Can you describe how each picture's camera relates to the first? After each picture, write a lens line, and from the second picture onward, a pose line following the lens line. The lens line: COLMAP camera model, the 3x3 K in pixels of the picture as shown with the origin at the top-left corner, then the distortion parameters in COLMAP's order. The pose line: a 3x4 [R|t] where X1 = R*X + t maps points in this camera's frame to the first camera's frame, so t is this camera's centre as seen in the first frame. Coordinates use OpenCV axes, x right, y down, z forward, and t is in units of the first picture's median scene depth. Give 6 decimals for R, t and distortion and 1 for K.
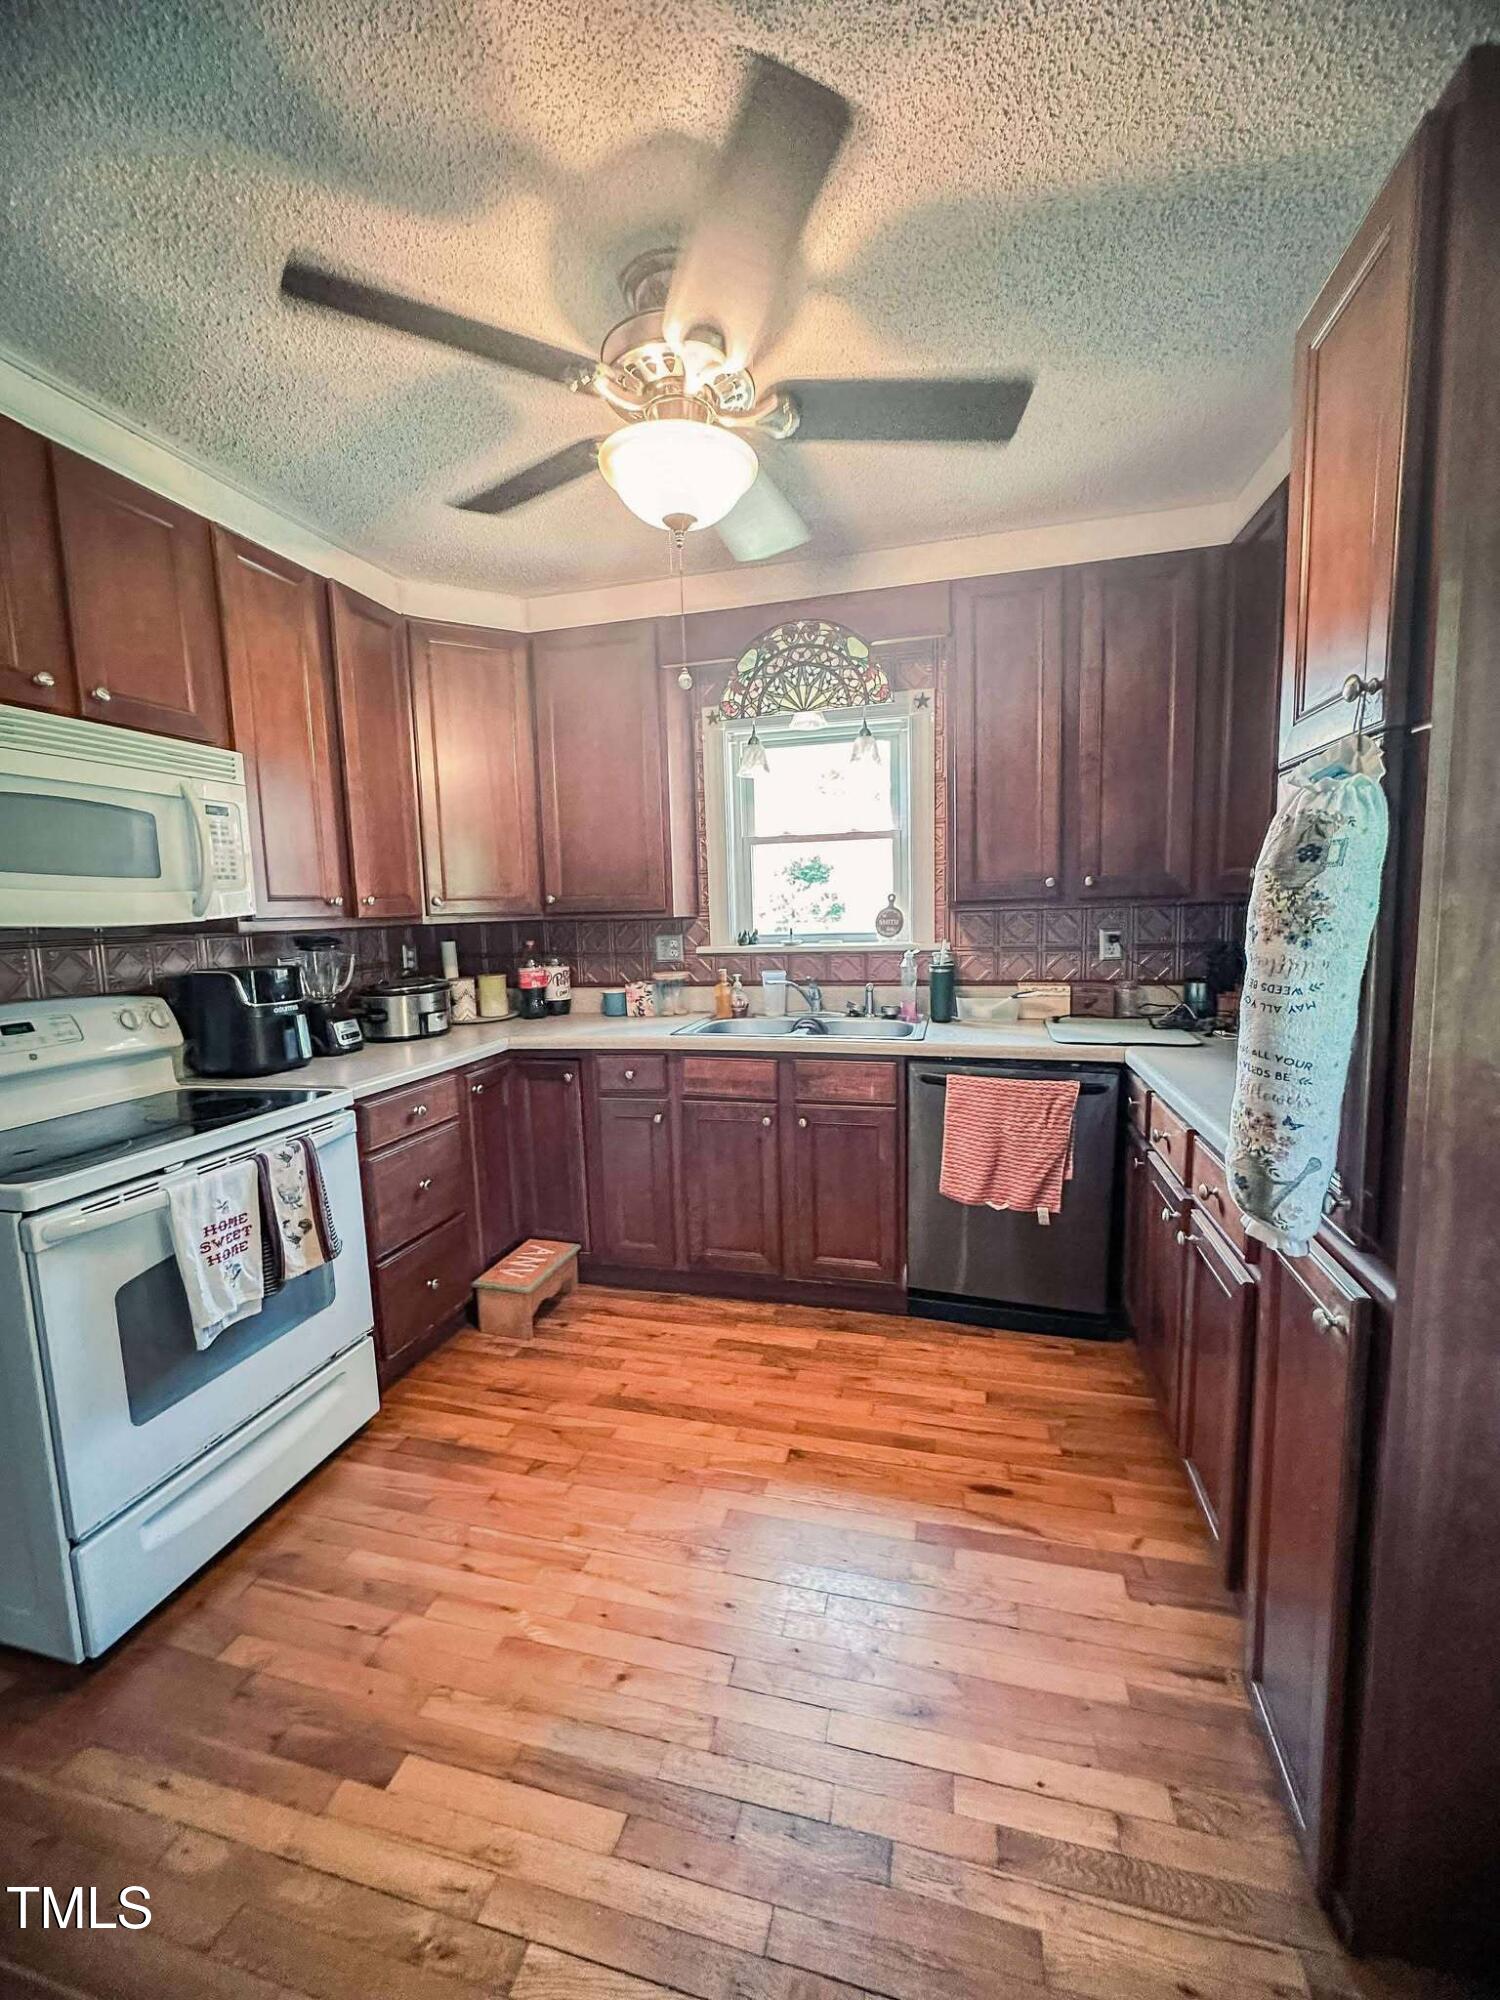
lens RADIAL K [[806.3, 0, 754.5], [0, 806.3, 998.1], [0, 0, 1]] dist [-0.003422, 0.000752]
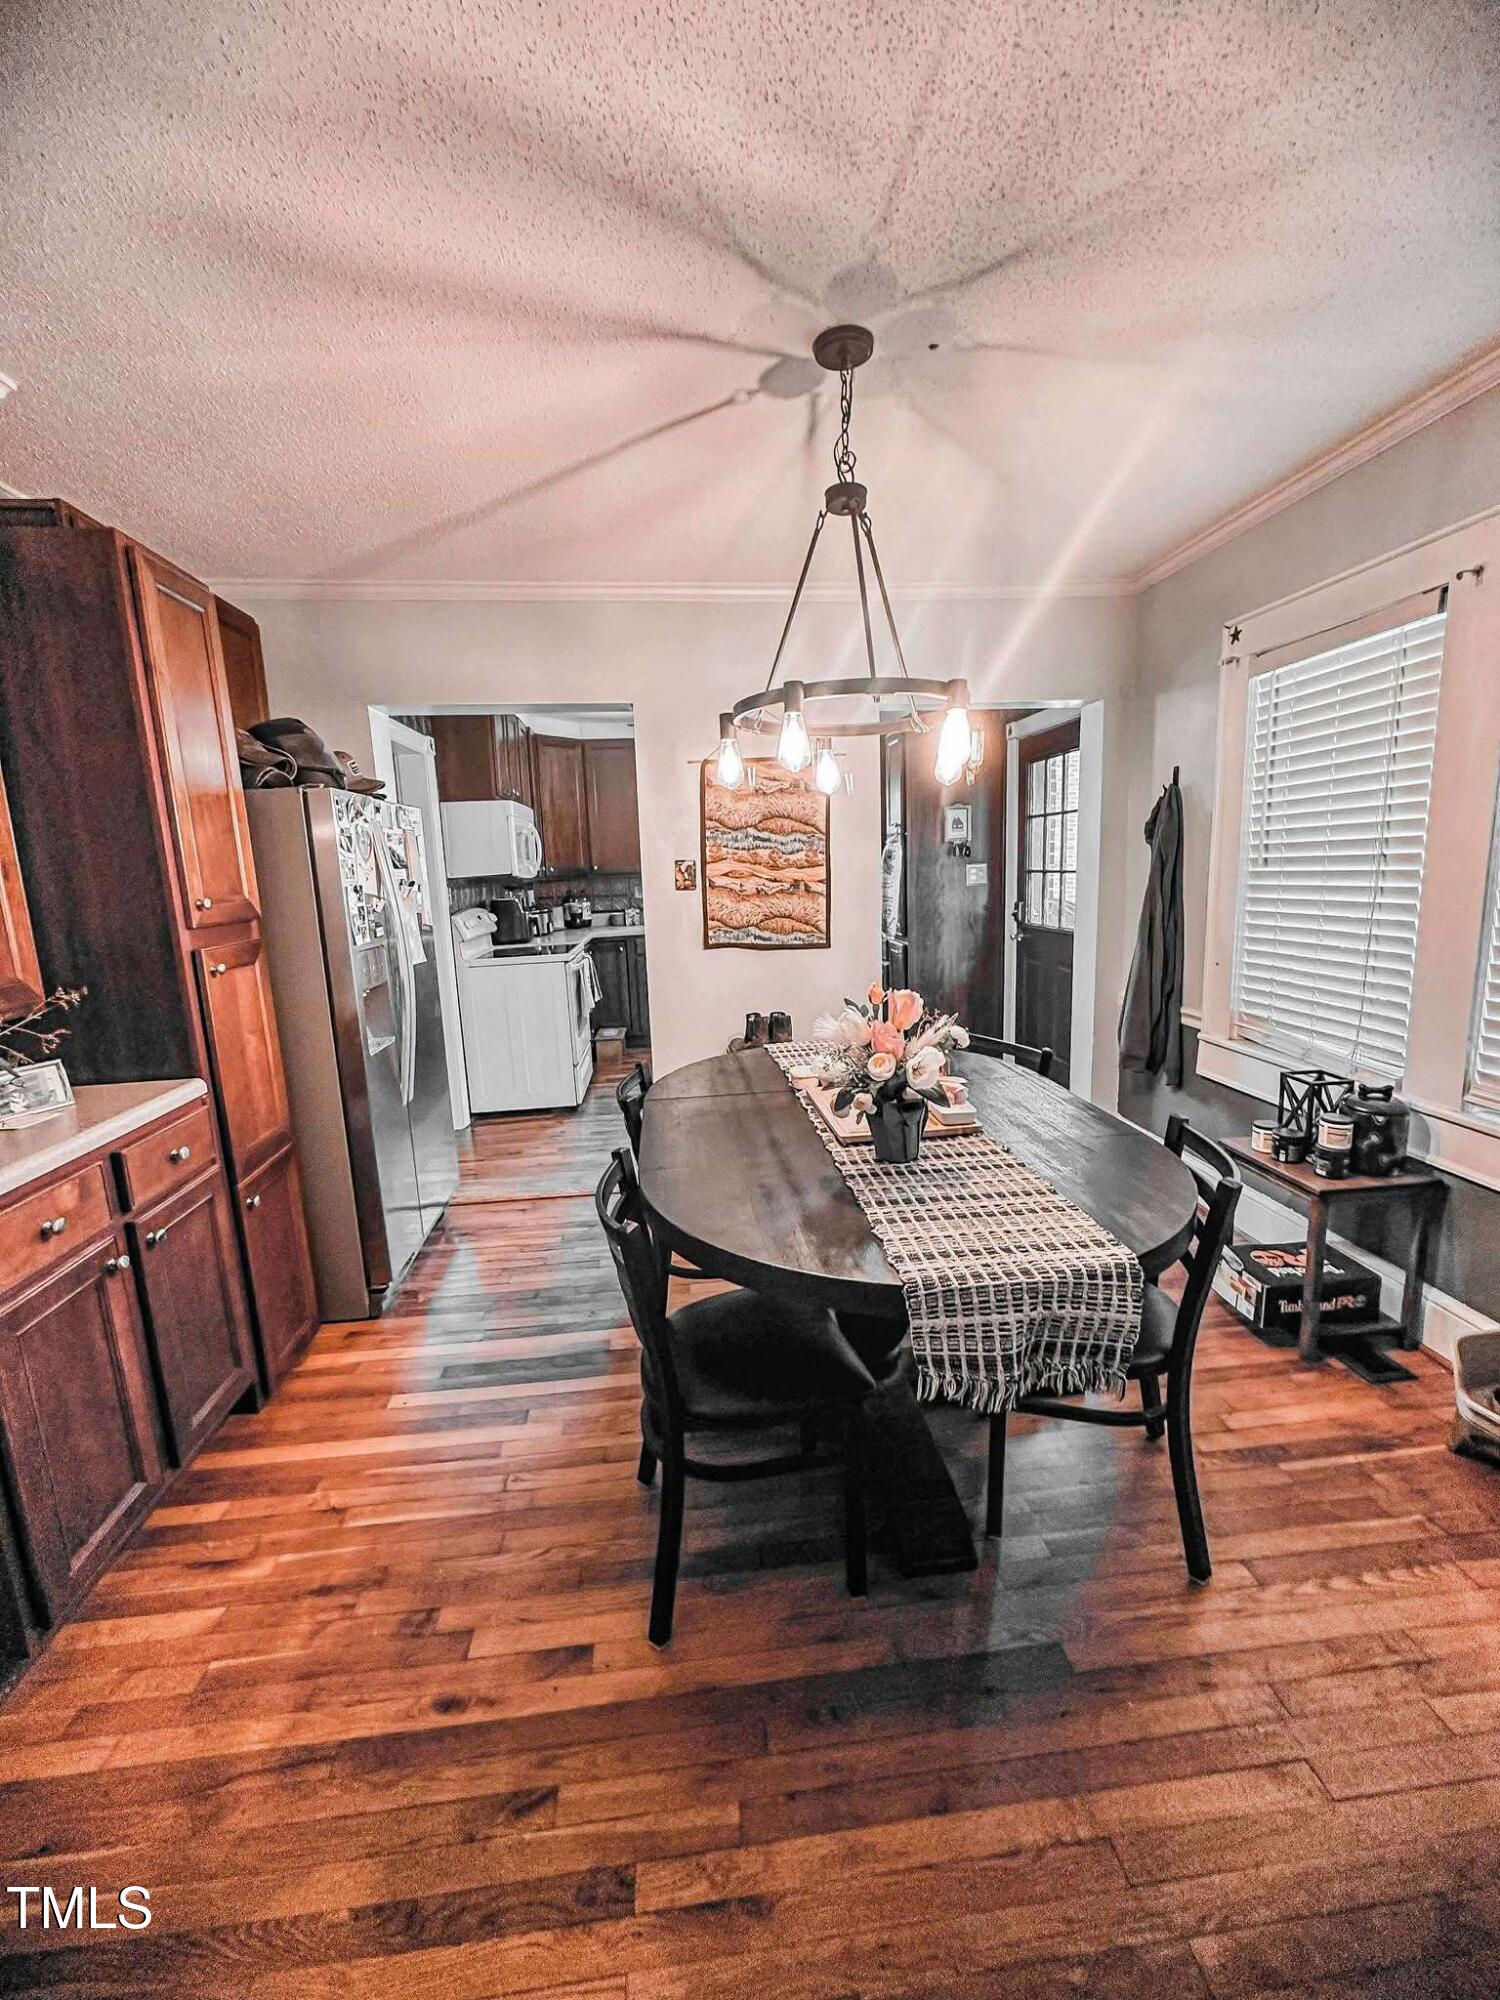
lens RADIAL K [[806.3, 0, 754.5], [0, 806.3, 998.1], [0, 0, 1]] dist [-0.003422, 0.000752]
pose [[0.936502, -0.065518, 0.344488, -0.679171], [0.052344, 0.997503, 0.047415, 0.150744], [-0.346734, -0.026372, 0.937593, -1.236716]]
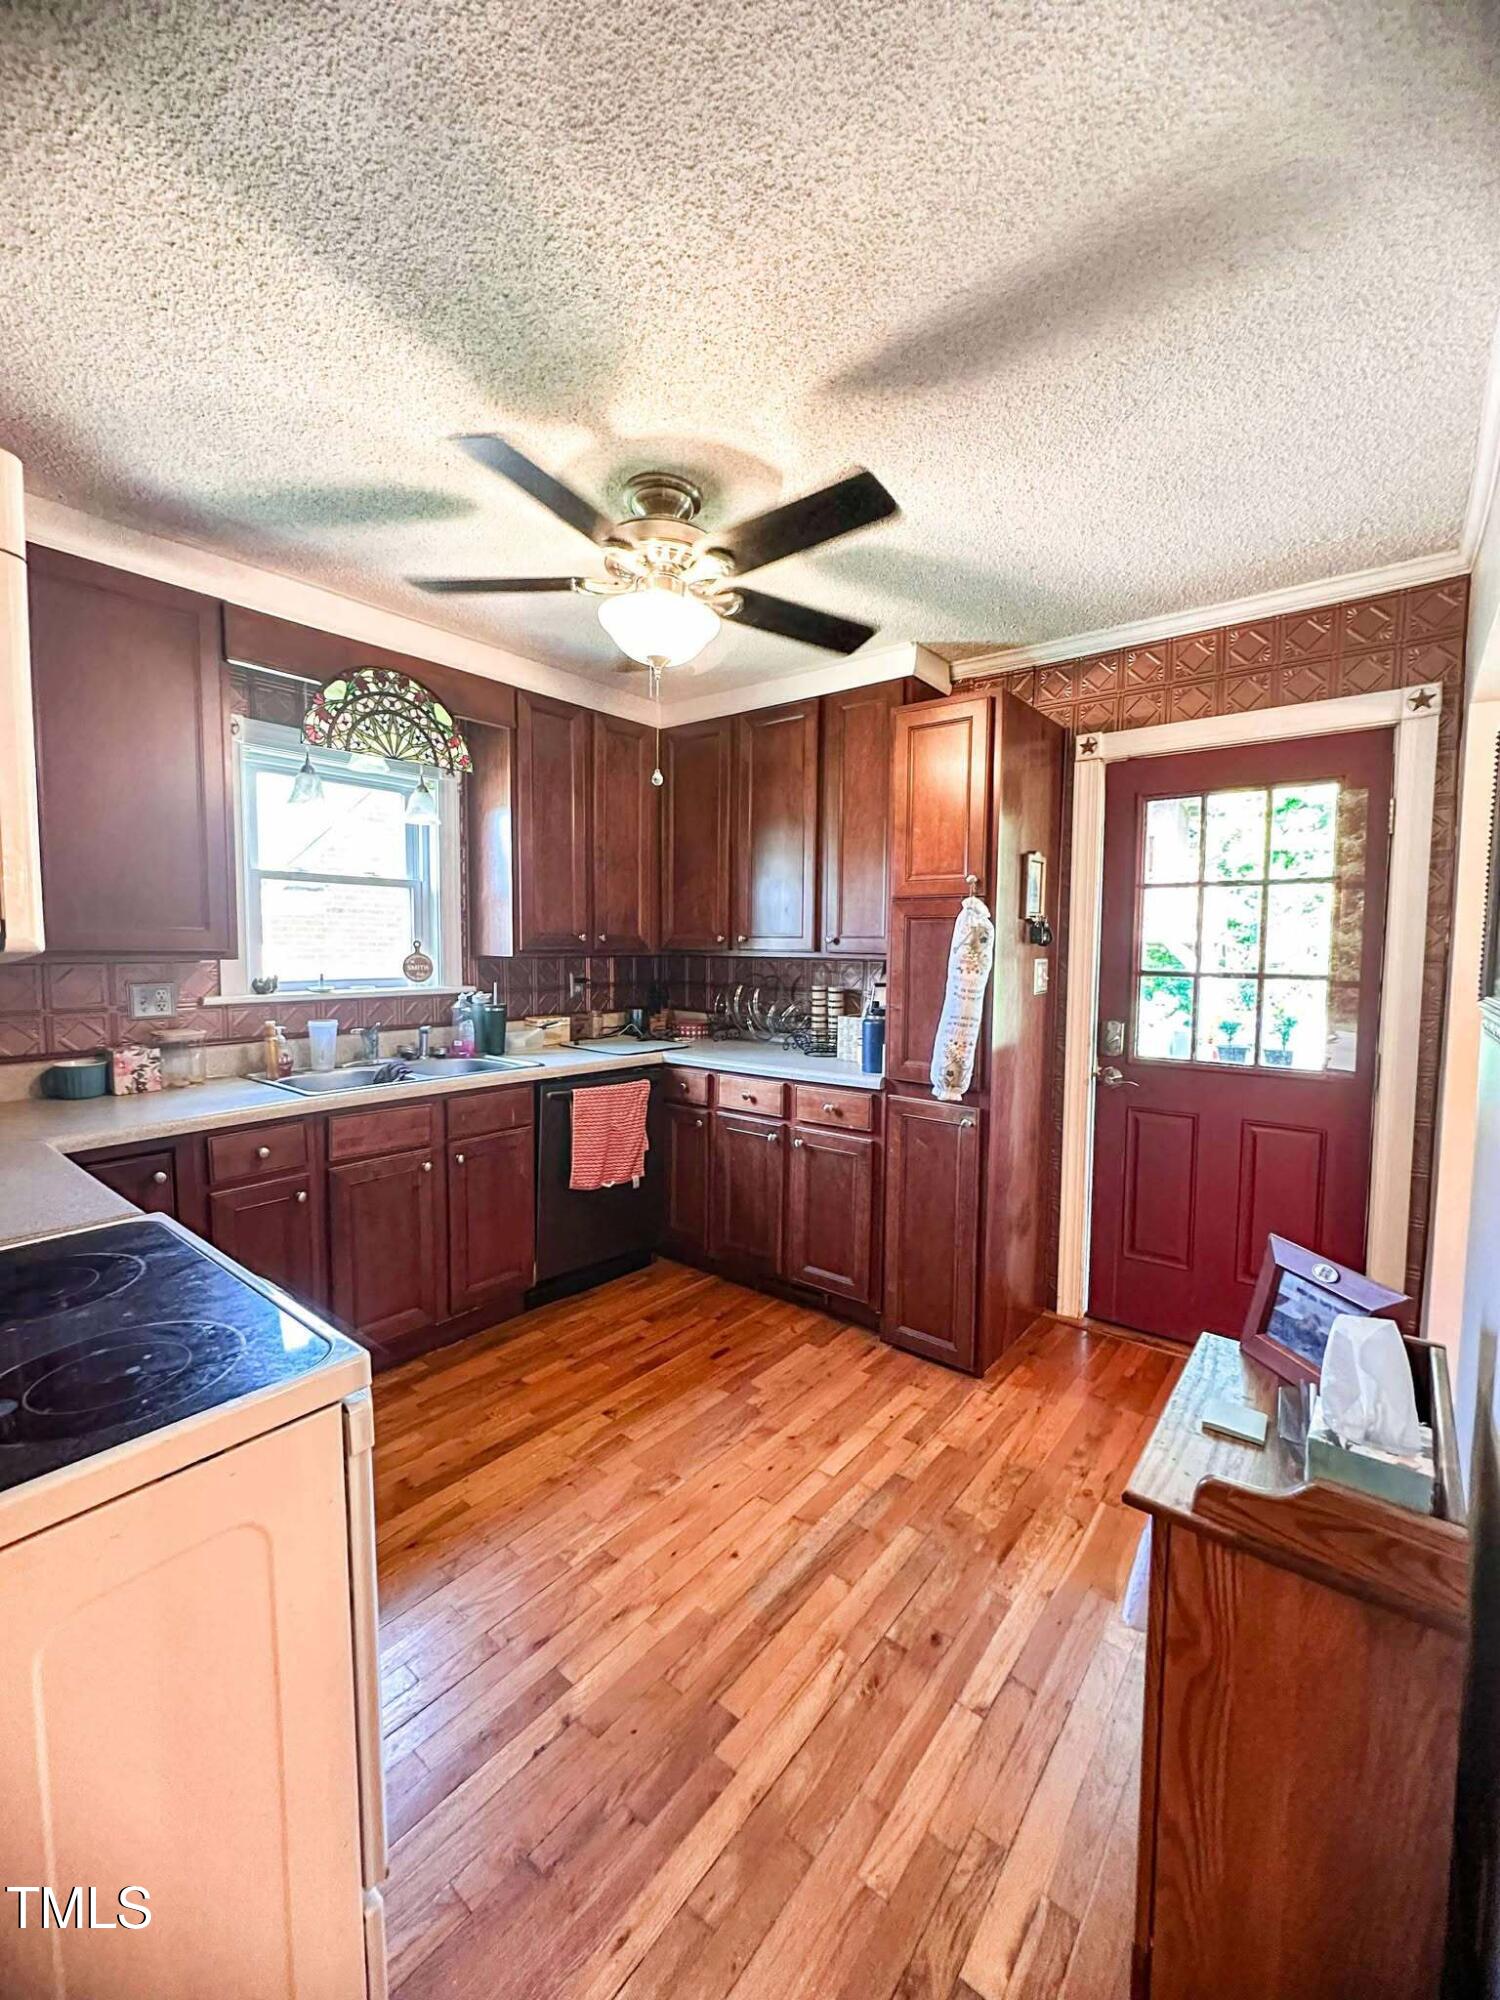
lens RADIAL K [[806.3, 0, 754.5], [0, 806.3, 998.1], [0, 0, 1]] dist [-0.003422, 0.000752]
pose [[0.403413, -0.029935, 0.914528, -0.697650], [0.088127, 0.996090, -0.006270, -0.011368], [-0.910764, 0.083124, 0.404473, 0.207798]]
